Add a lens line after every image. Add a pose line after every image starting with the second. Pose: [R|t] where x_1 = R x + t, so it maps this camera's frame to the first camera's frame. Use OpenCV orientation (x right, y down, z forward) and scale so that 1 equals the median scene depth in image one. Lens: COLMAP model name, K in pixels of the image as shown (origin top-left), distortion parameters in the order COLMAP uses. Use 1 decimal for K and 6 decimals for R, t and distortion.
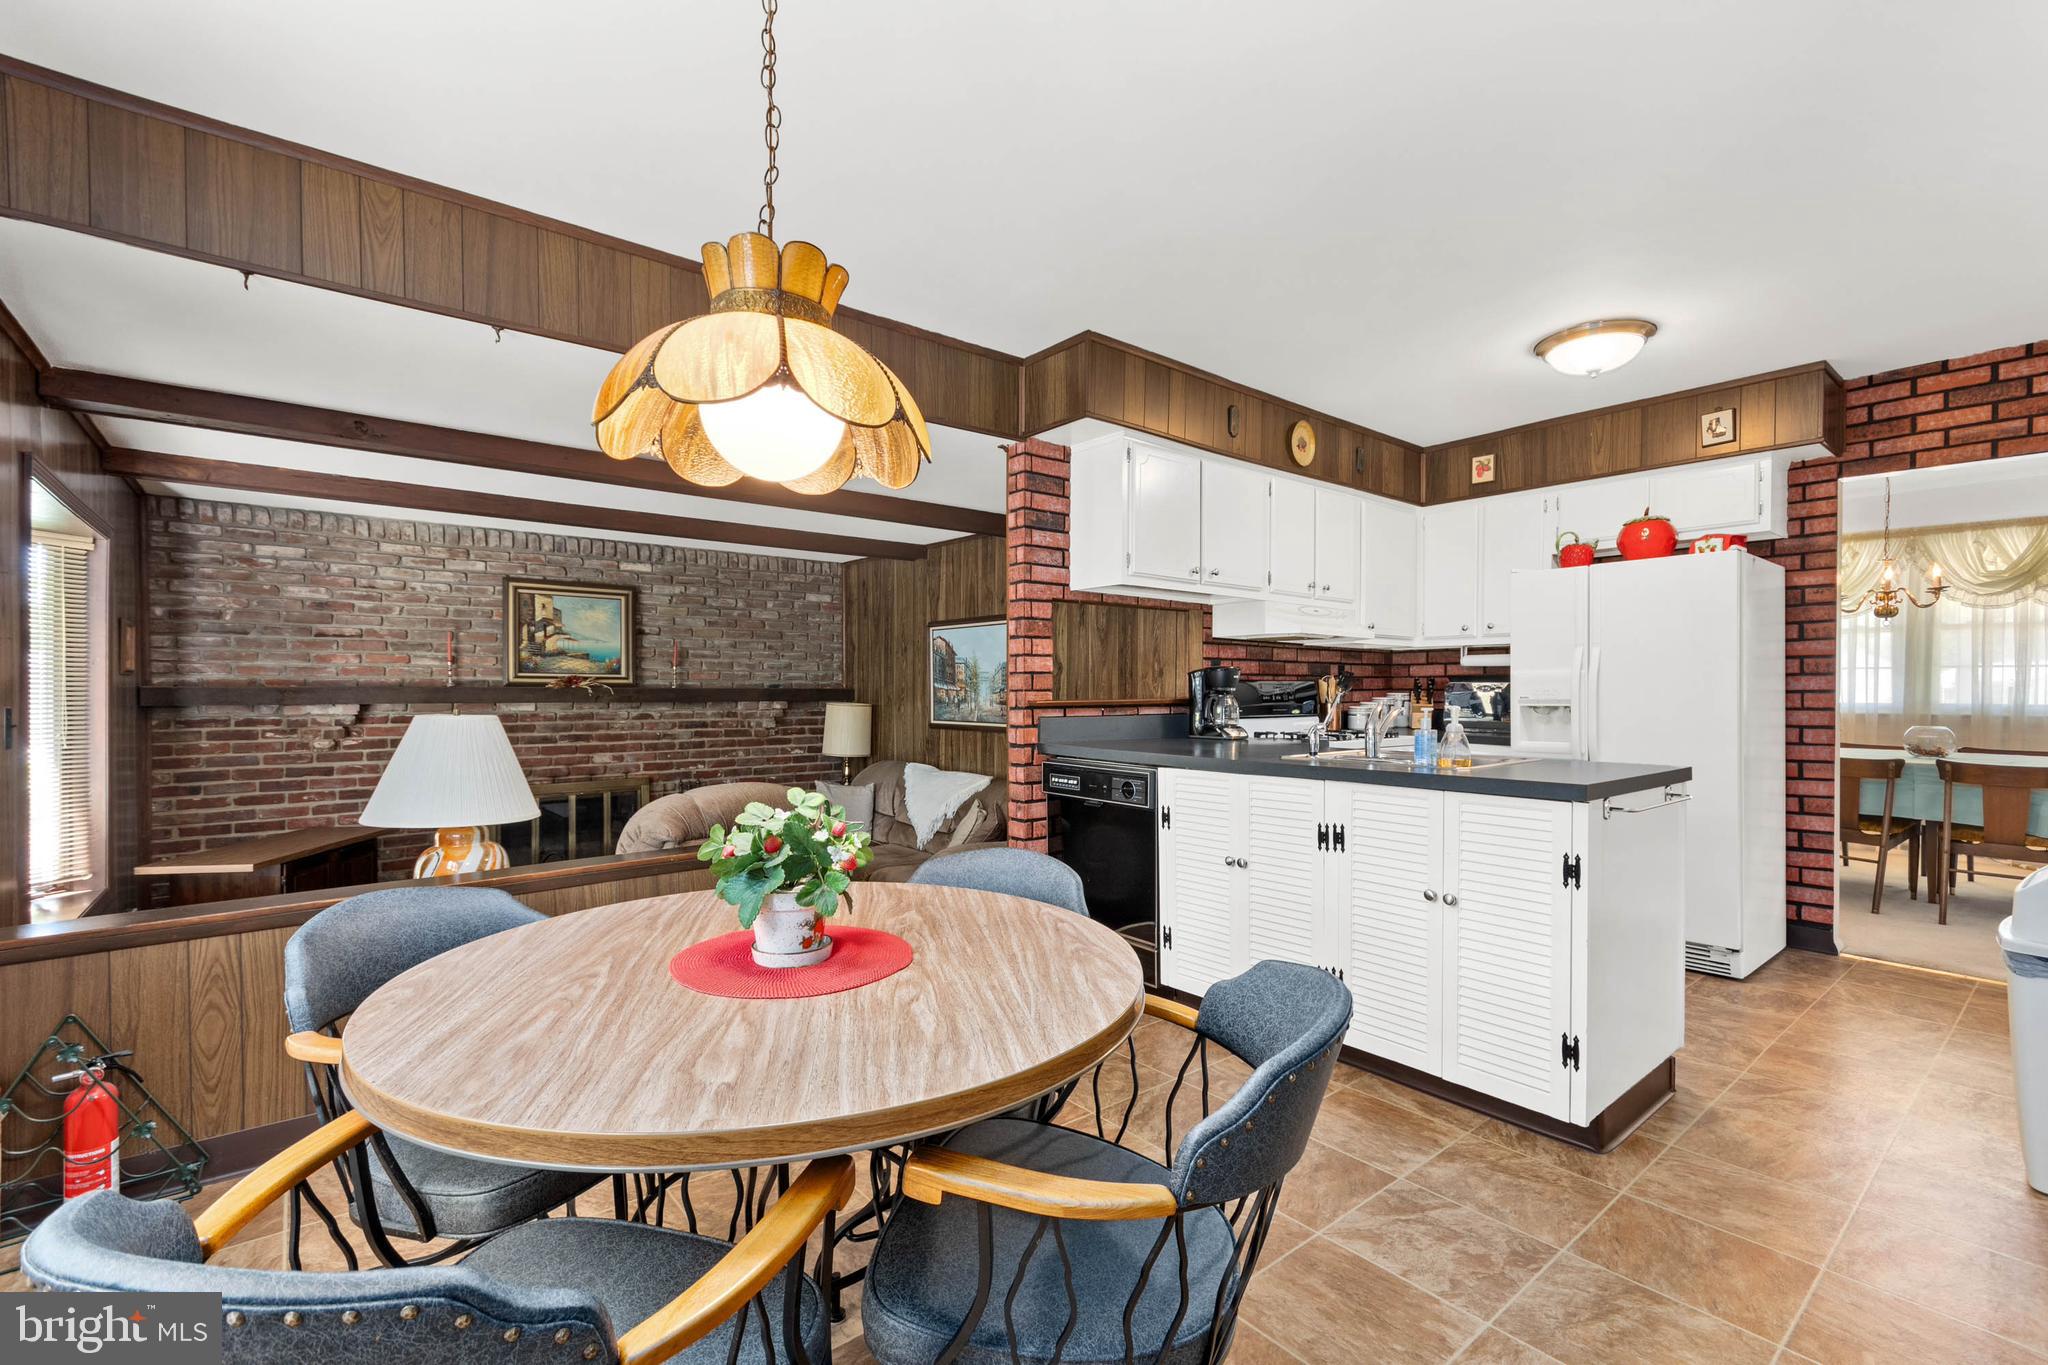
lens RADIAL K [[903.1, 0, 1023.1], [0, 903.1, 698.3], [0, 0, 1]] dist [0.007879, -0.002219]
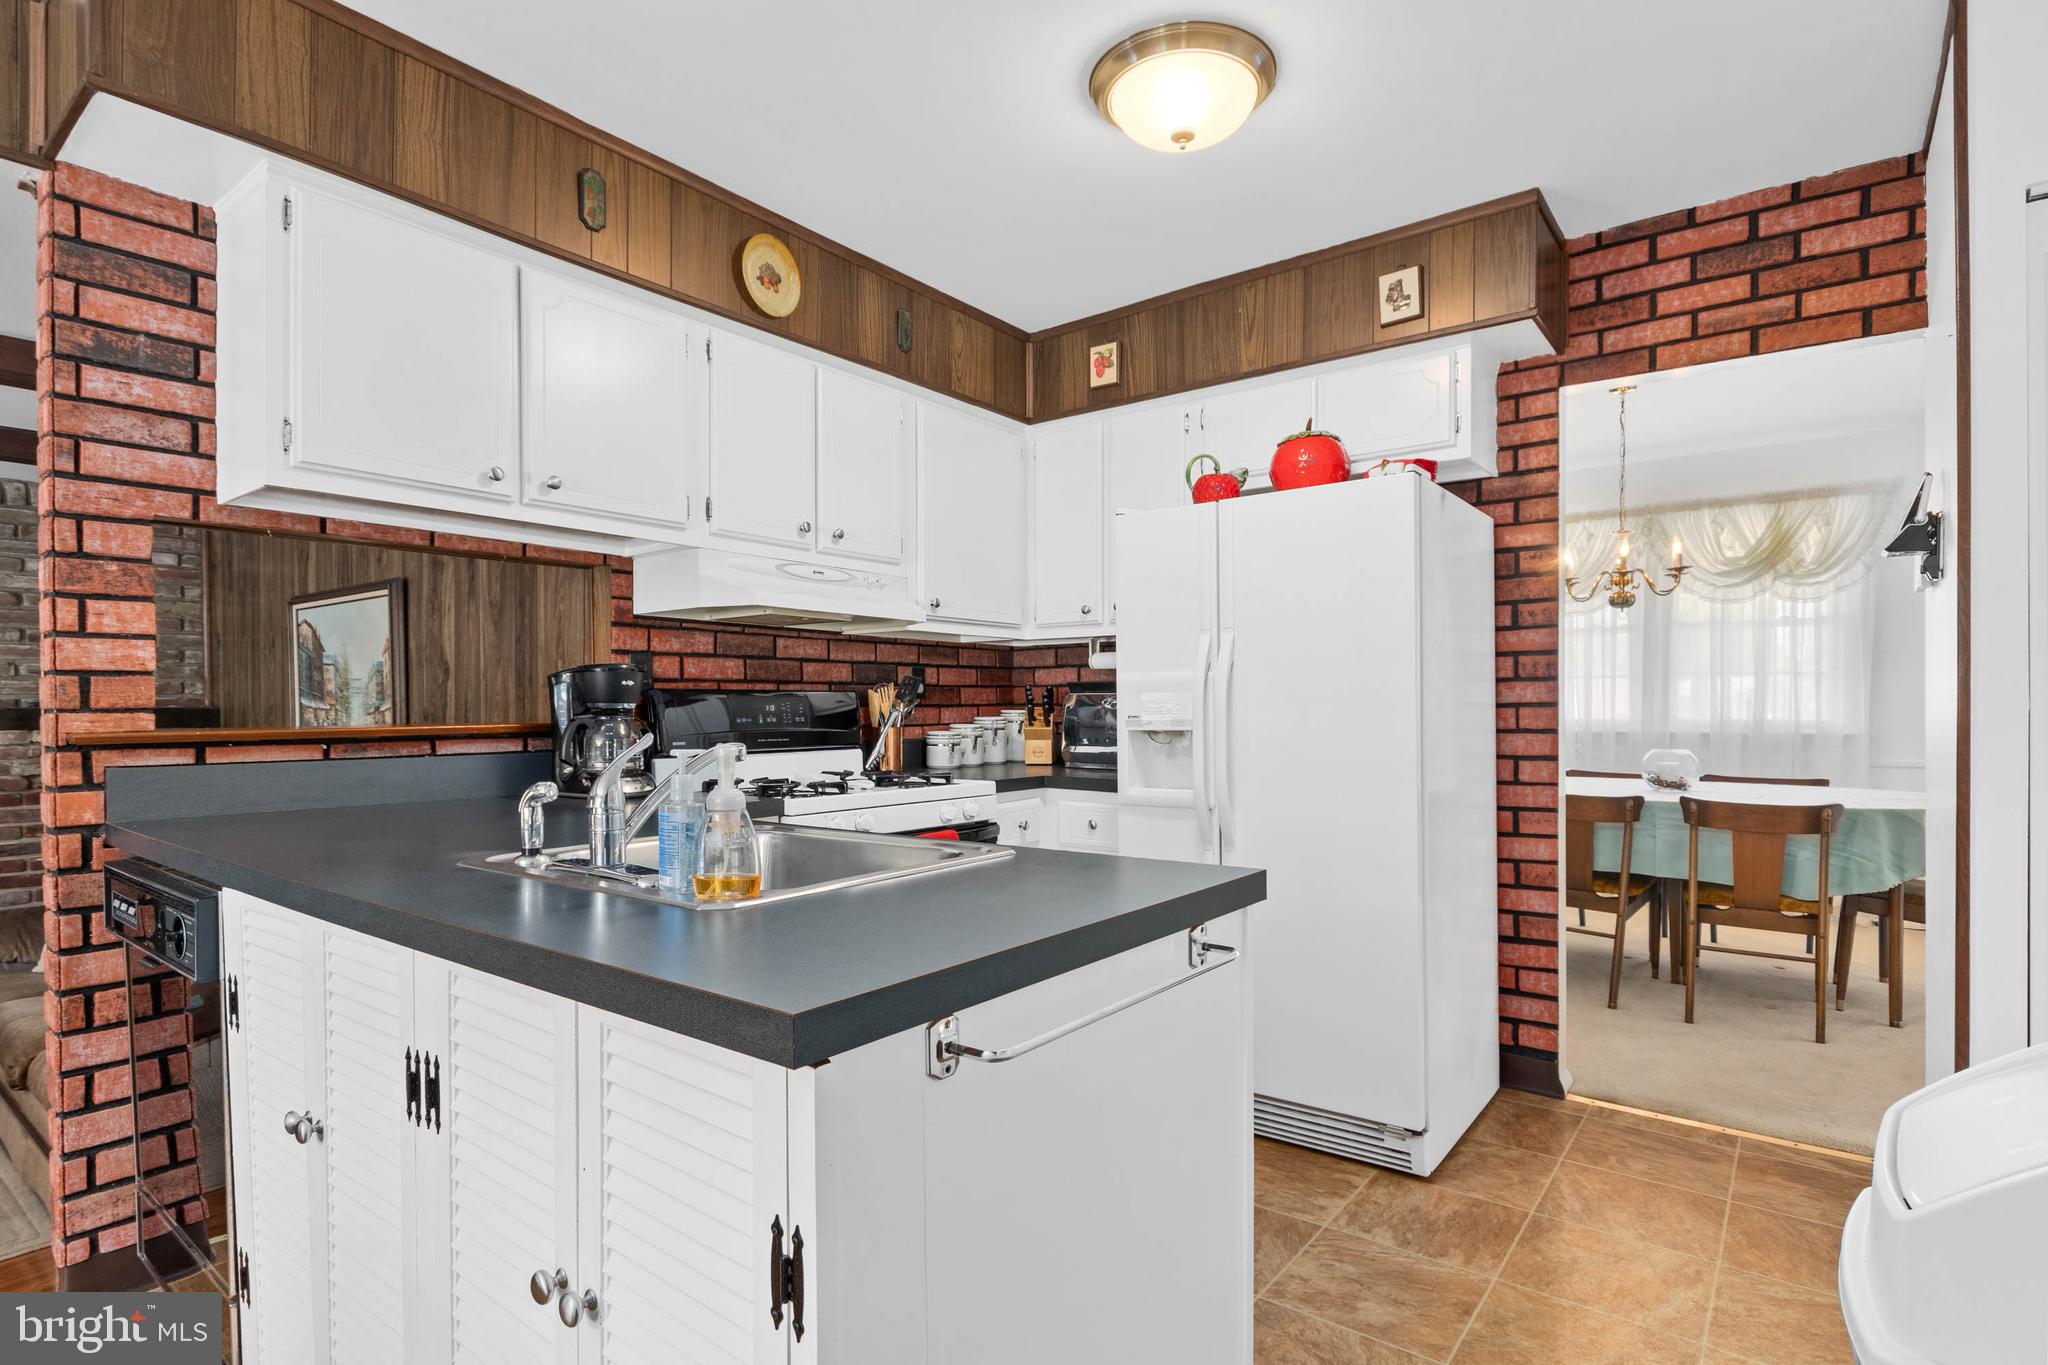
lens RADIAL K [[1026.6, 0, 1029.3], [0, 1026.6, 715.9], [0, 0, 1]] dist [0.002540, -0.001551]
pose [[0.972767, -0.007341, 0.231668, 0.260494], [0.007400, 0.999972, 0.000614, -0.002010], [-0.231666, 0.001117, 0.972795, 0.271079]]
